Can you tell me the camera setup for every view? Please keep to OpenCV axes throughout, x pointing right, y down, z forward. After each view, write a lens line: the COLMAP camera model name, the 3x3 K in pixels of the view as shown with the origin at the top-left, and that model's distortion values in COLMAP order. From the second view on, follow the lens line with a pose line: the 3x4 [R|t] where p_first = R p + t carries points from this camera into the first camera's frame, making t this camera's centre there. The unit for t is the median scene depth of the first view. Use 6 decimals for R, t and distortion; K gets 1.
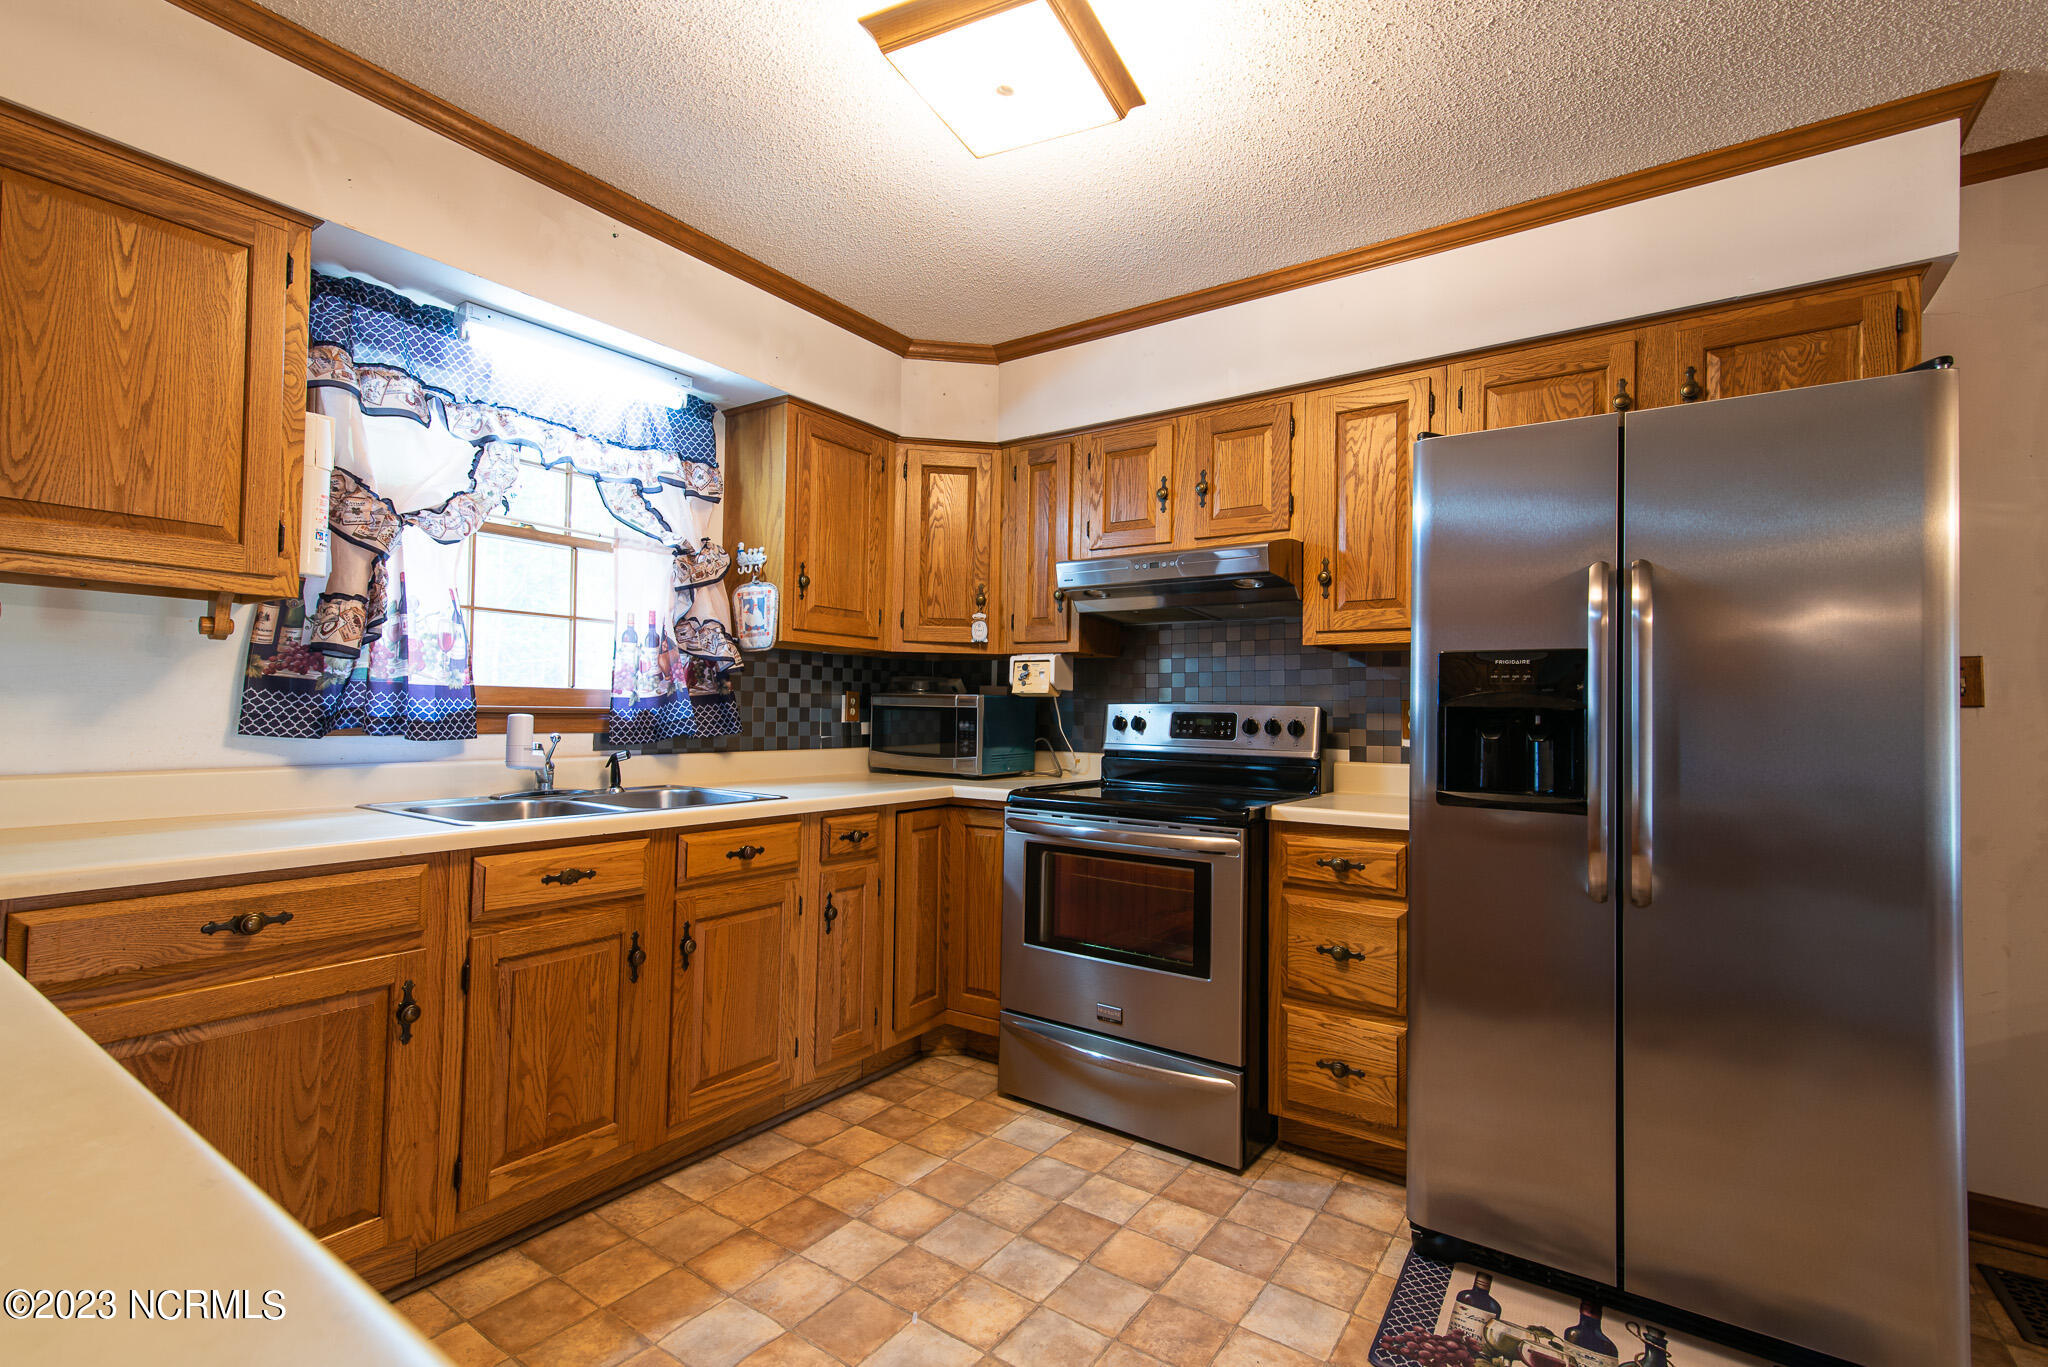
lens RADIAL K [[920.3, 0, 1019.6], [0, 920.3, 695.0], [0, 0, 1]] dist [0.013482, -0.001186]
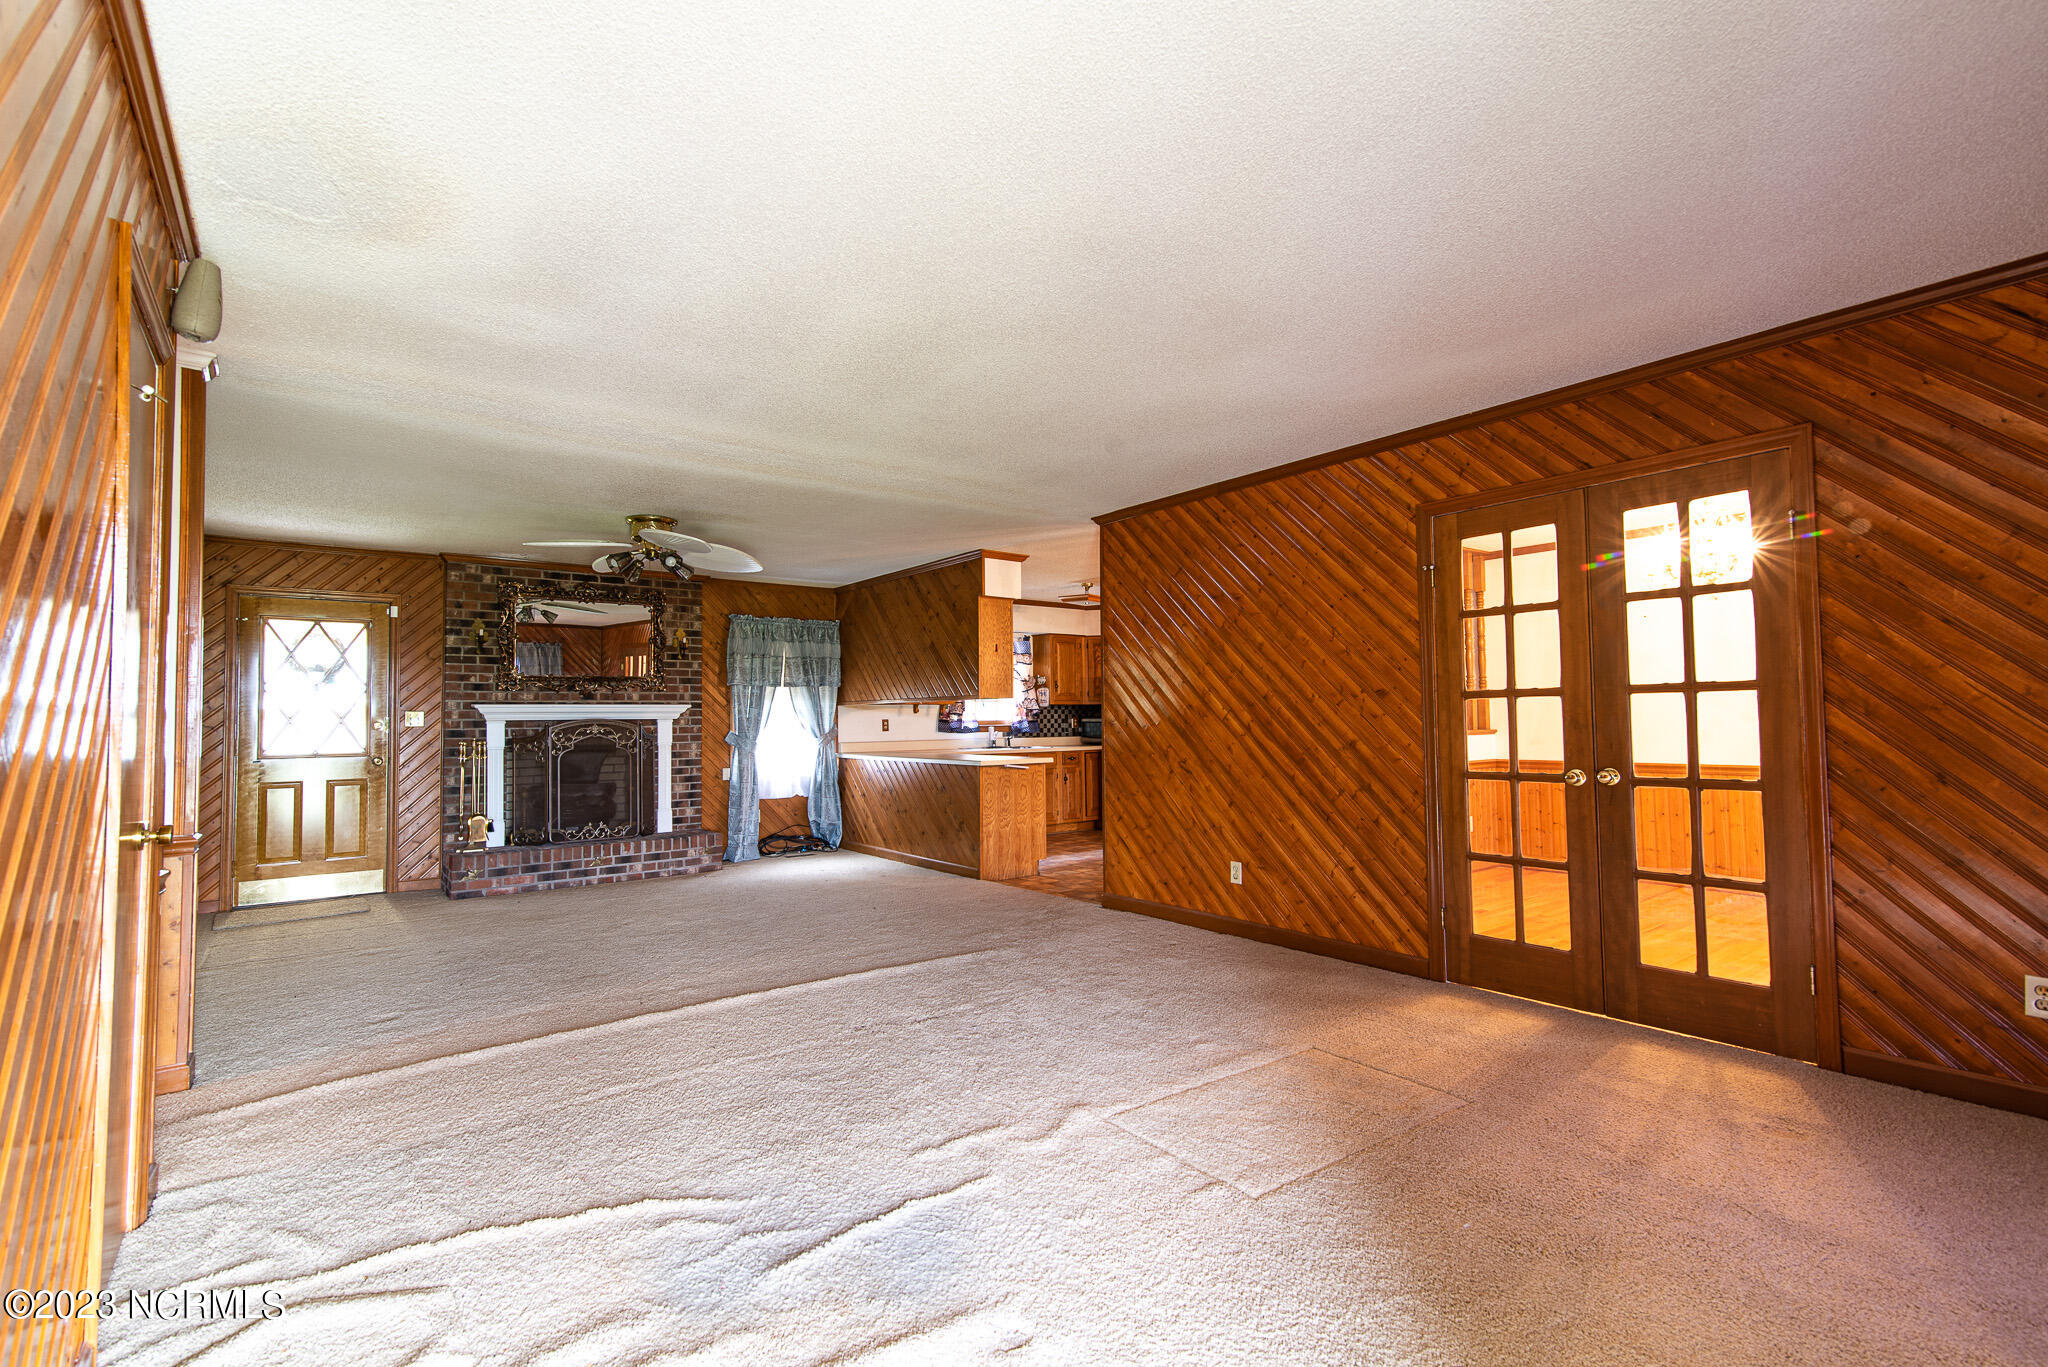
lens RADIAL K [[920.3, 0, 1022.5], [0, 920.3, 689.0], [0, 0, 1]] dist [0.013482, -0.001186]
pose [[0.955595, -0.038042, -0.292218, 0.800761], [0.033279, 0.999220, -0.021255, -0.056072], [0.292799, 0.010586, 0.956115, -2.869398]]
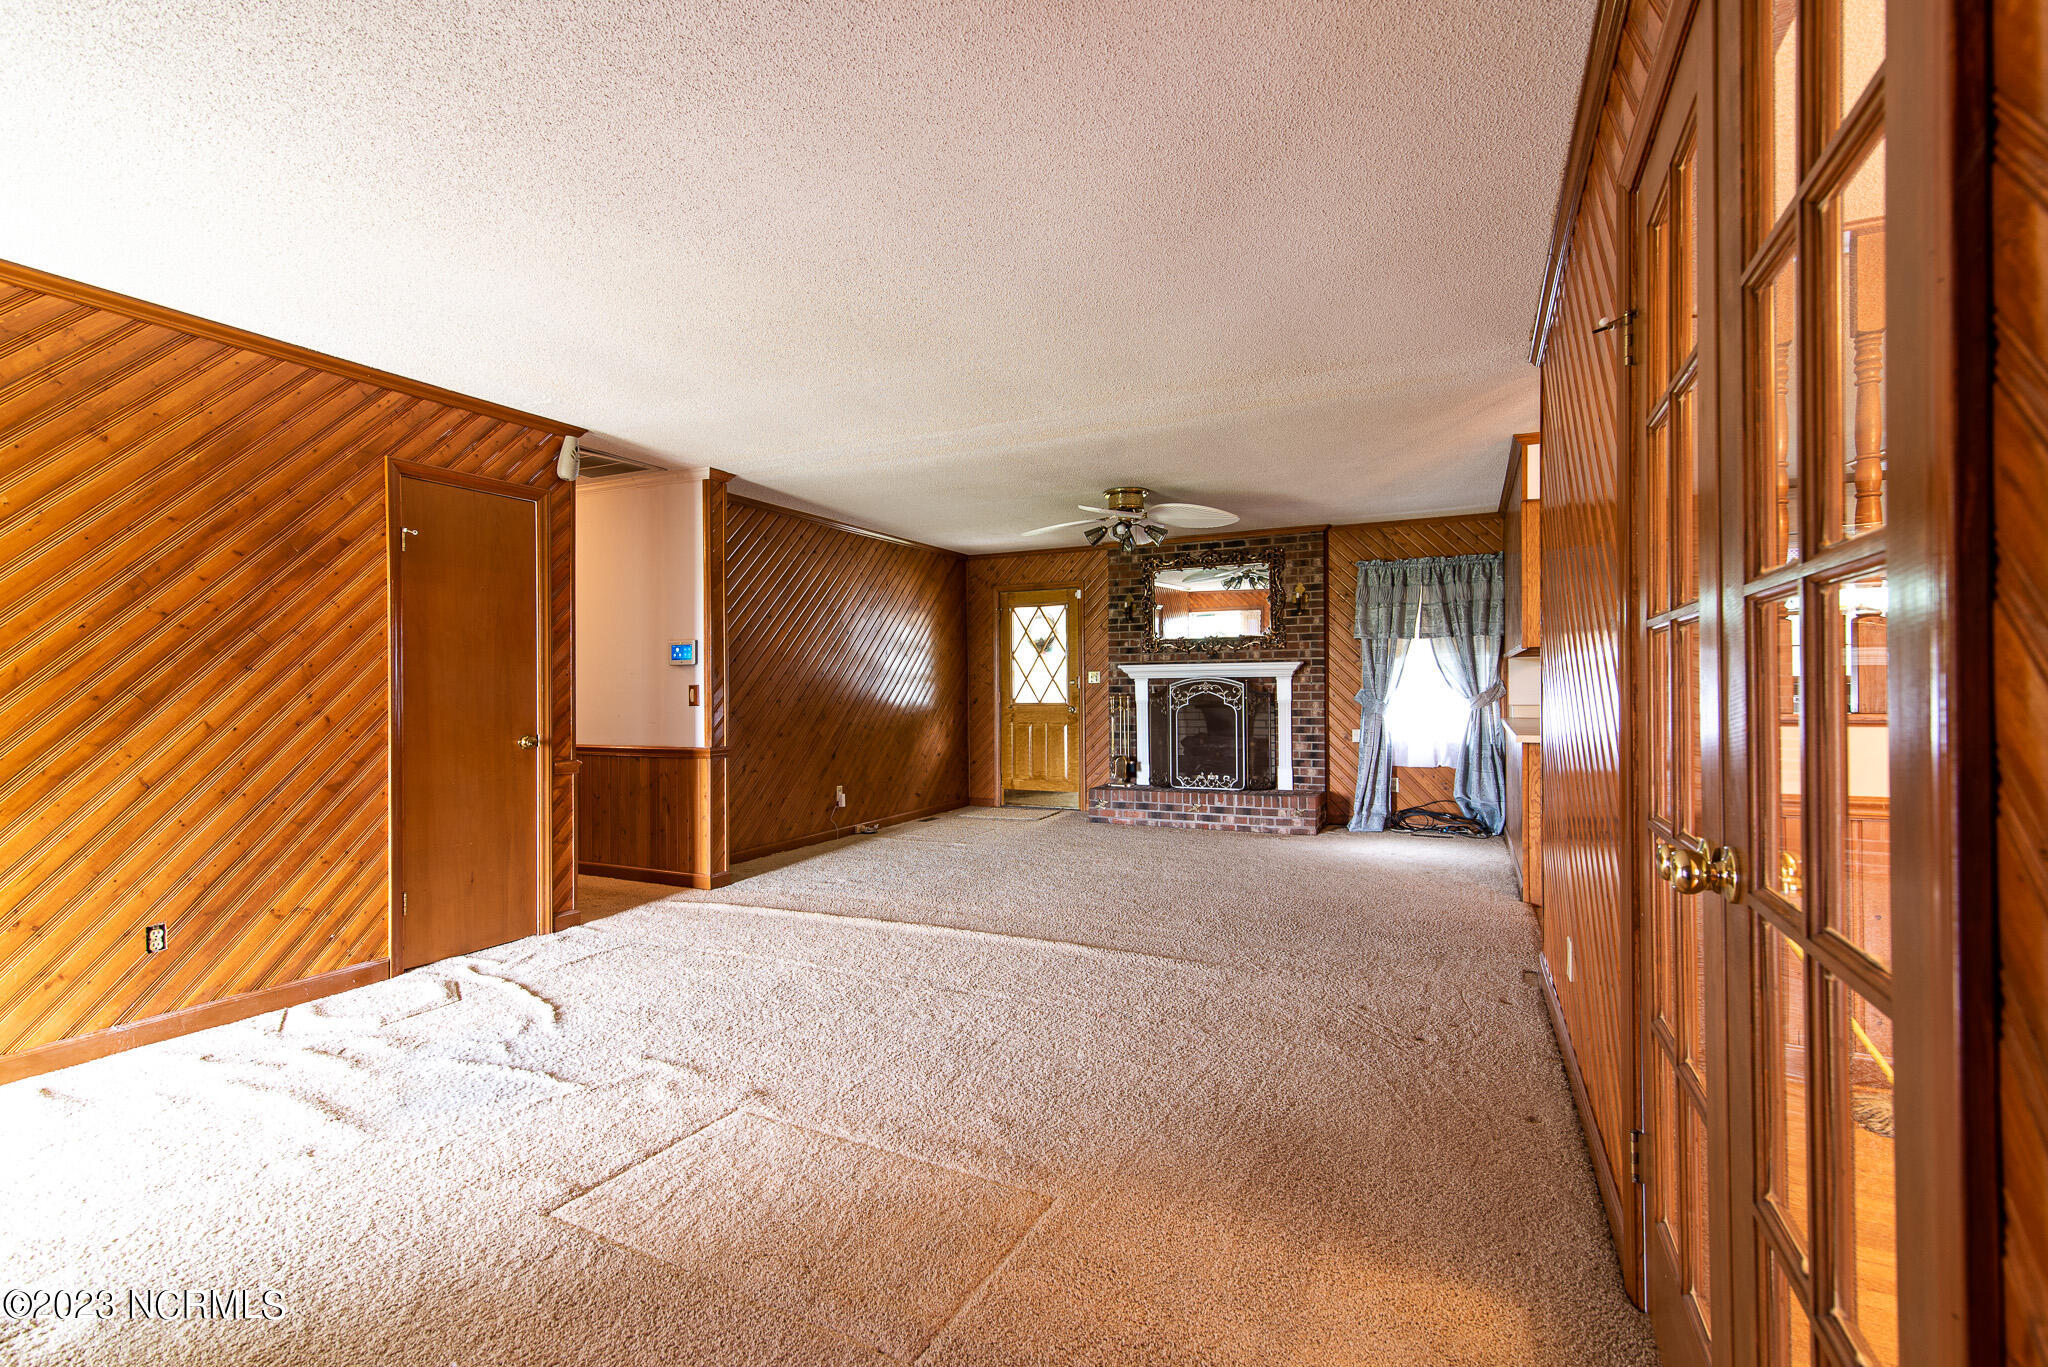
lens RADIAL K [[920.3, 0, 1020.3], [0, 920.3, 683.6], [0, 0, 1]] dist [0.013482, -0.001186]
pose [[0.165008, -0.021535, -0.986057, 1.673212], [0.031184, 0.999376, -0.016608, -0.011733], [0.985799, -0.028008, 0.165576, -1.567284]]
